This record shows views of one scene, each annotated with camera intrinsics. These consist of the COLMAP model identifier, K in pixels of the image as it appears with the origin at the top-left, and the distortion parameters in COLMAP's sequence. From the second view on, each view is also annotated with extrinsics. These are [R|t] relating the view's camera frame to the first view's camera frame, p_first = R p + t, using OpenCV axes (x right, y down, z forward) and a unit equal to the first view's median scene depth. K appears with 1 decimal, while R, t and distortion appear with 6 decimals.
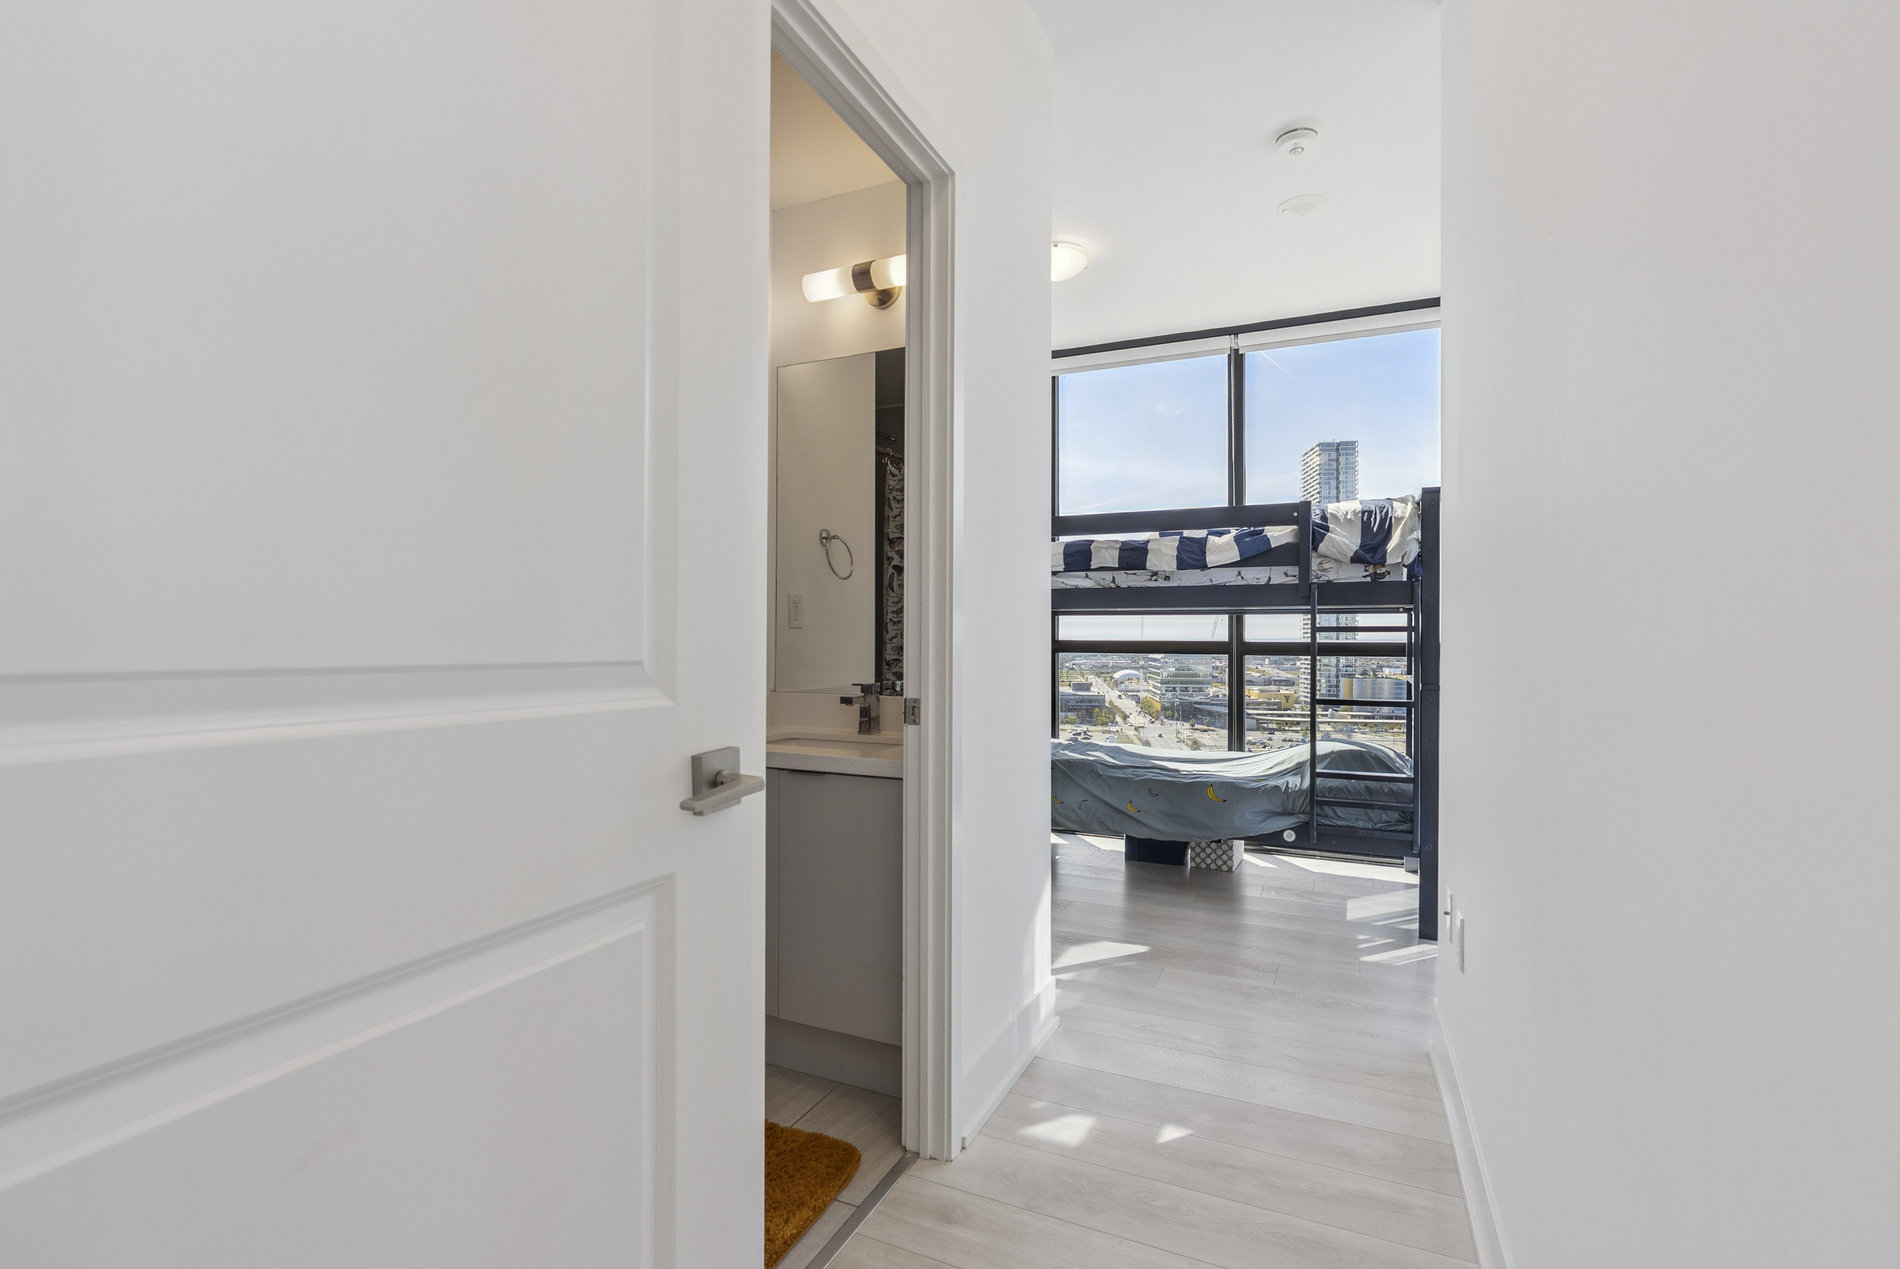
lens RADIAL K [[873.3, 0, 958.9], [0, 873.3, 622.1], [0, 0, 1]] dist [-0.002327, 0.000375]
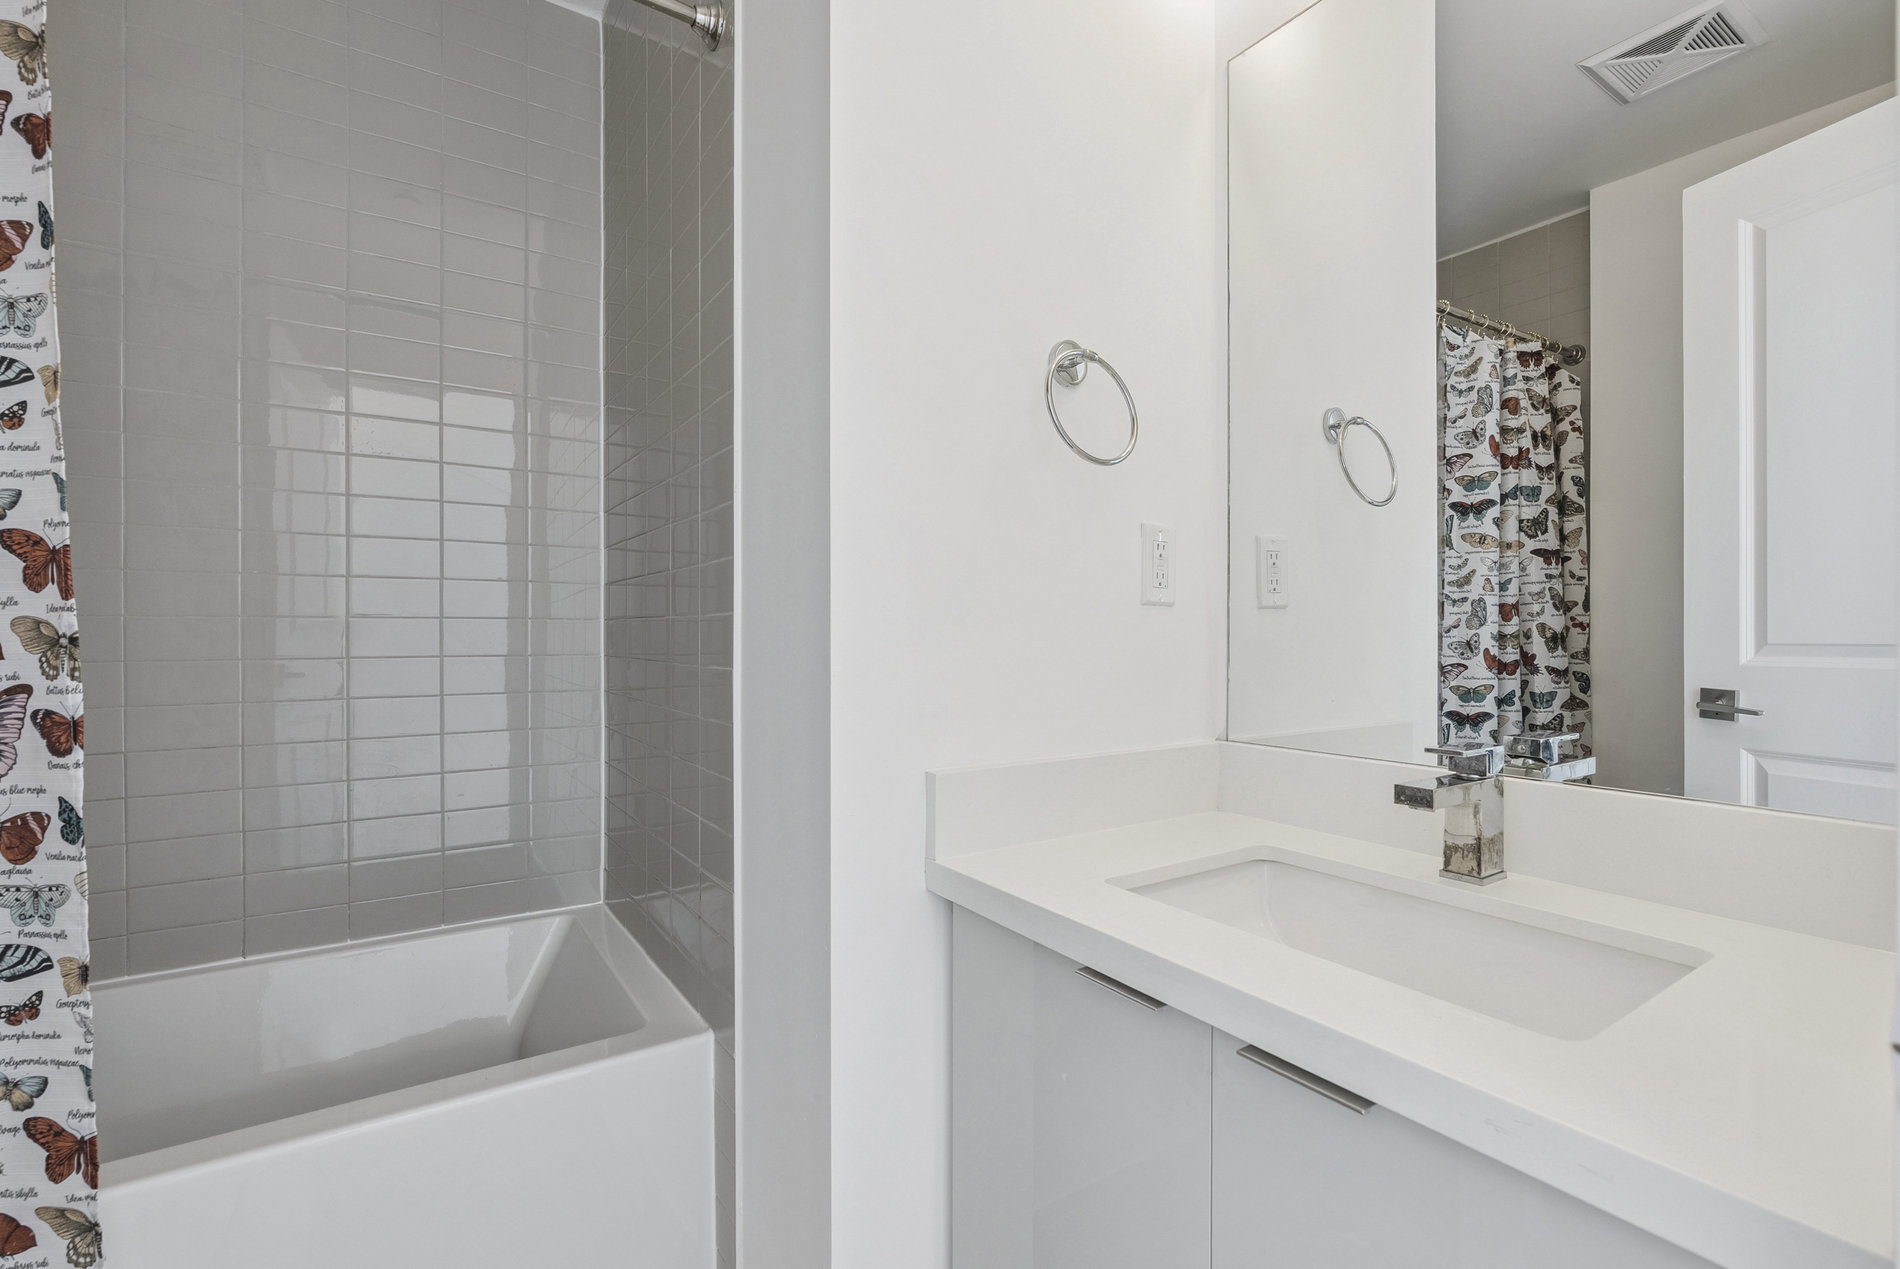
lens RADIAL K [[866.2, 0, 949.9], [0, 866.2, 628.0], [0, 0, 1]] dist [-0.003688, 0.005685]
pose [[0.851350, -0.003213, -0.524589, -0.081718], [0.012453, 0.999823, 0.014088, 0.009180], [0.524451, -0.018526, 0.851239, 0.466487]]
